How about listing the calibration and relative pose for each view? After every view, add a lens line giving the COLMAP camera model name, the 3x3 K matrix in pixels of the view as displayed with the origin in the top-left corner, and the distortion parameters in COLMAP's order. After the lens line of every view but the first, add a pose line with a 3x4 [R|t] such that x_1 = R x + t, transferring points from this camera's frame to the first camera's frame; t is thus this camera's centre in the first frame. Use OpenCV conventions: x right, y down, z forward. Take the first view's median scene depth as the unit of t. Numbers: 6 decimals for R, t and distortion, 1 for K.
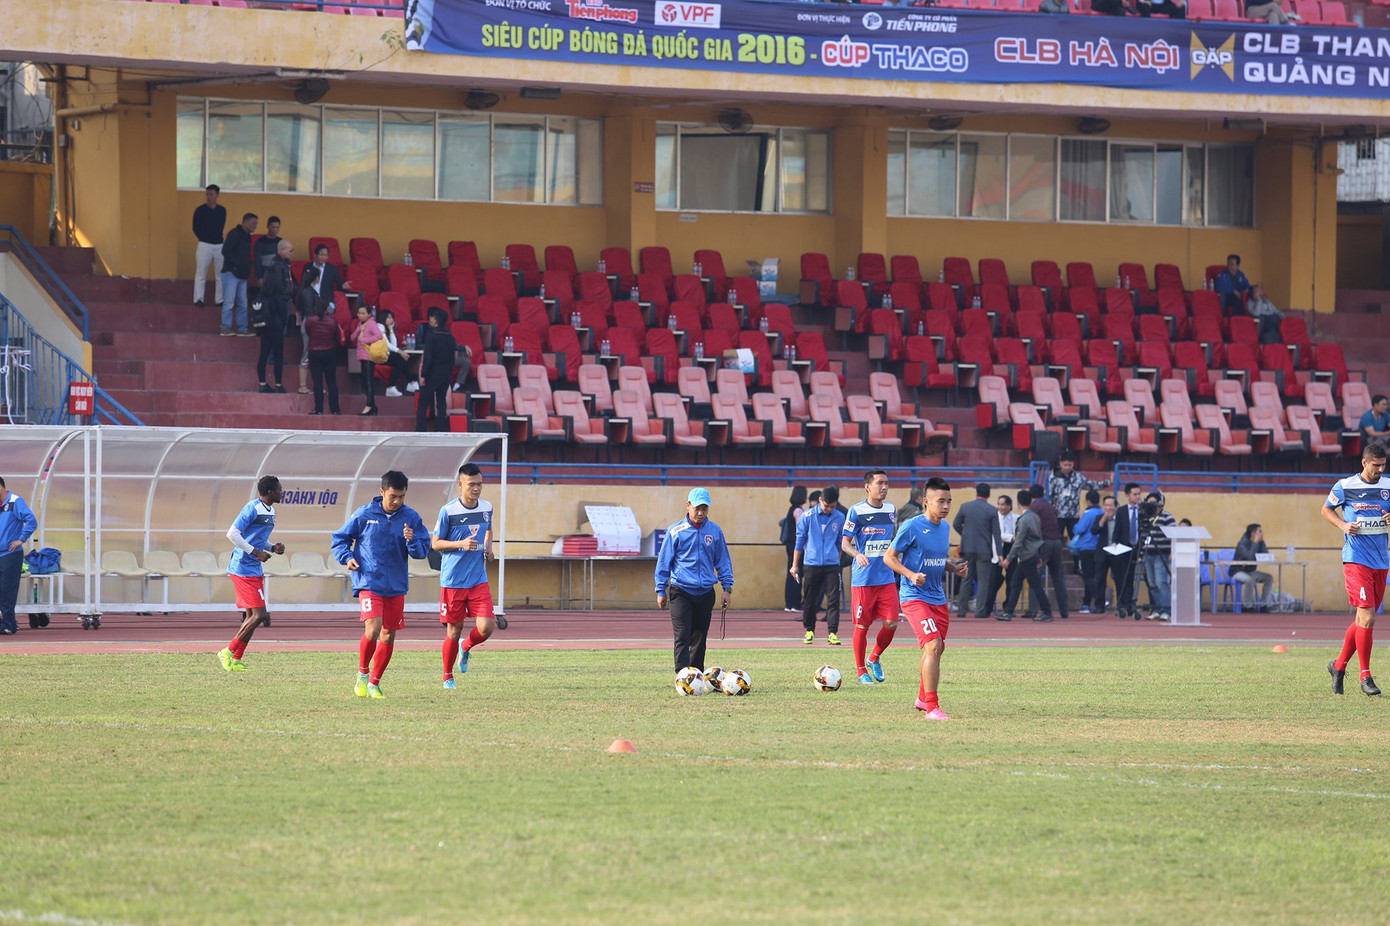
lens RADIAL K [[7385.3, 0, 695.0], [0, 7385.3, 463.0], [0, 0, 1]] dist [1.324328, 7.984689]
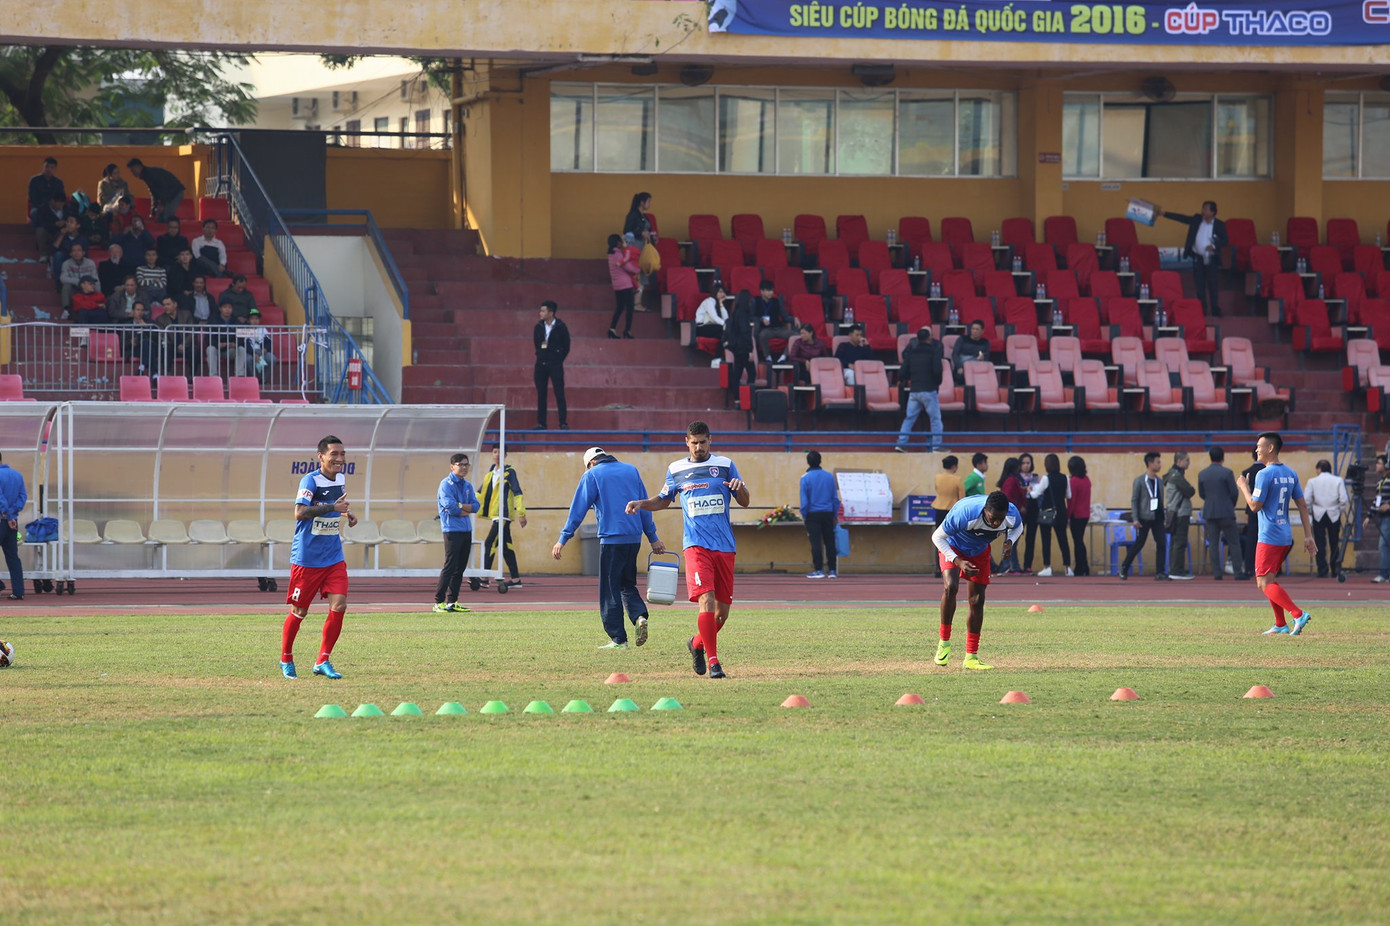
lens RADIAL K [[7385.3, 0, 695.0], [0, 7385.3, 463.0], [0, 0, 1]] dist [1.324328, 7.984689]
pose [[0.963192, -0.008349, -0.268685, 0.229464], [0.009576, 0.999949, 0.003257, 0.000882], [0.268644, -0.005710, 0.963223, 0.005437]]
